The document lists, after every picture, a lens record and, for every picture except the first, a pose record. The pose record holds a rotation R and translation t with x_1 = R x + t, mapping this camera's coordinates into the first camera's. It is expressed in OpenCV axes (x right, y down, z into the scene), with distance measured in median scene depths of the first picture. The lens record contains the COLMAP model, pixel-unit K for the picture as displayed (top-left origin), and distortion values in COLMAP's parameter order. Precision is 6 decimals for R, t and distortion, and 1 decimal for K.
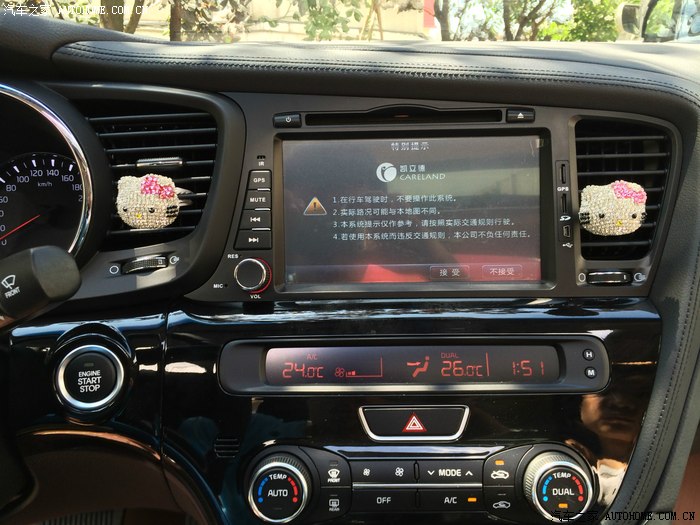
lens RADIAL K [[589.4, 0, 350.0], [0, 589.4, 262.5], [0, 0, 1]] dist [0.051314, -0.071826]
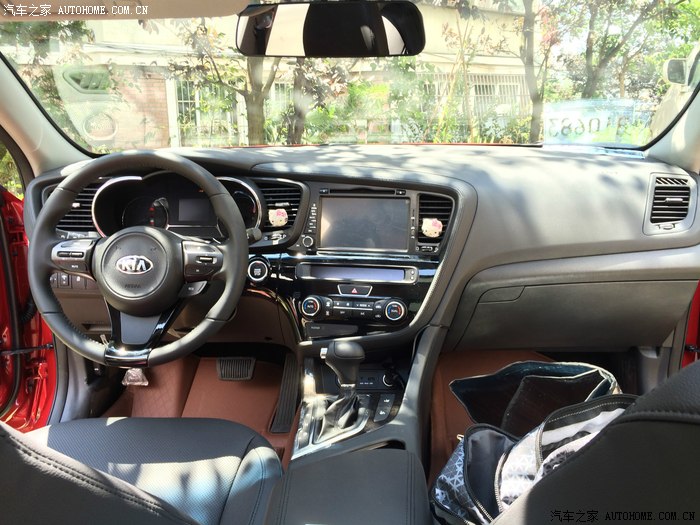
lens RADIAL K [[589.4, 0, 350.0], [0, 589.4, 262.5], [0, 0, 1]] dist [0.051314, -0.071826]
pose [[0.980075, 0.053827, -0.191193, 0.635214], [-0.056126, 0.998402, -0.006625, 0.135184], [0.190531, 0.017224, 0.981530, -1.959924]]
